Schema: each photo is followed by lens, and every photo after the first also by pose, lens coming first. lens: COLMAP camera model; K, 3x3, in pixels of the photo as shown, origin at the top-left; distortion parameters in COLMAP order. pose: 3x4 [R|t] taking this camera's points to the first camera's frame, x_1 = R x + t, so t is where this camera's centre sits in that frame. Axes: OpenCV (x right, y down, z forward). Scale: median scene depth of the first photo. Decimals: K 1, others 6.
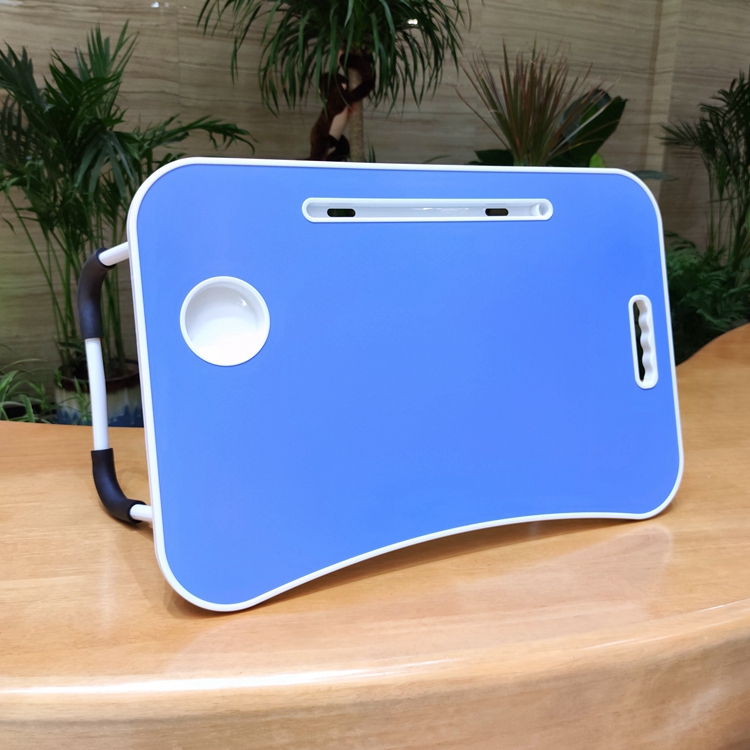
lens RADIAL K [[809.4, 0, 376.5], [0, 809.4, 350.1], [0, 0, 1]] dist [0.030413, -0.017830]
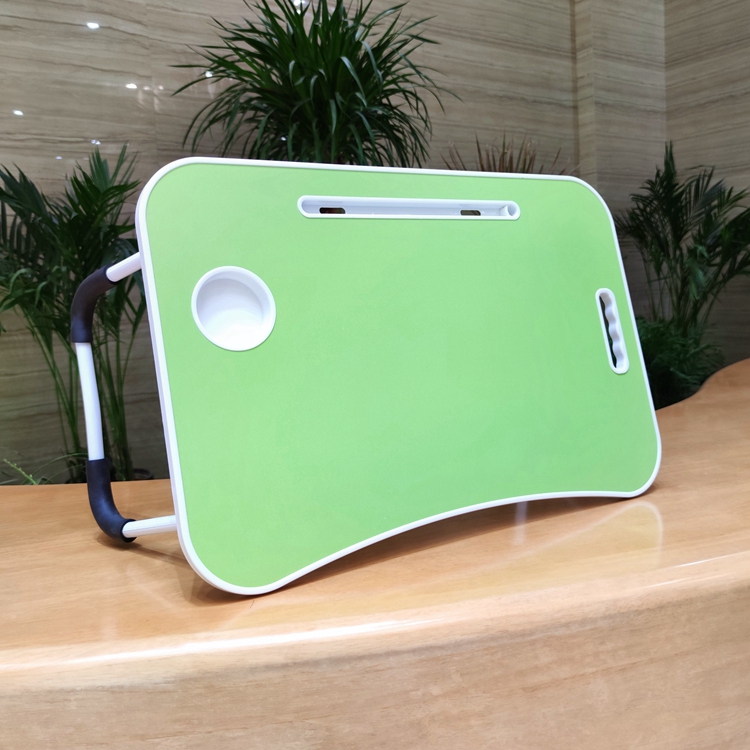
lens RADIAL K [[809.4, 0, 376.5], [0, 809.4, 350.1], [0, 0, 1]] dist [0.030413, -0.017830]
pose [[0.989841, -0.087467, 0.112089, -0.407019], [0.104958, 0.981343, -0.161090, 0.223271], [-0.095908, 0.171218, 0.980554, -0.090558]]
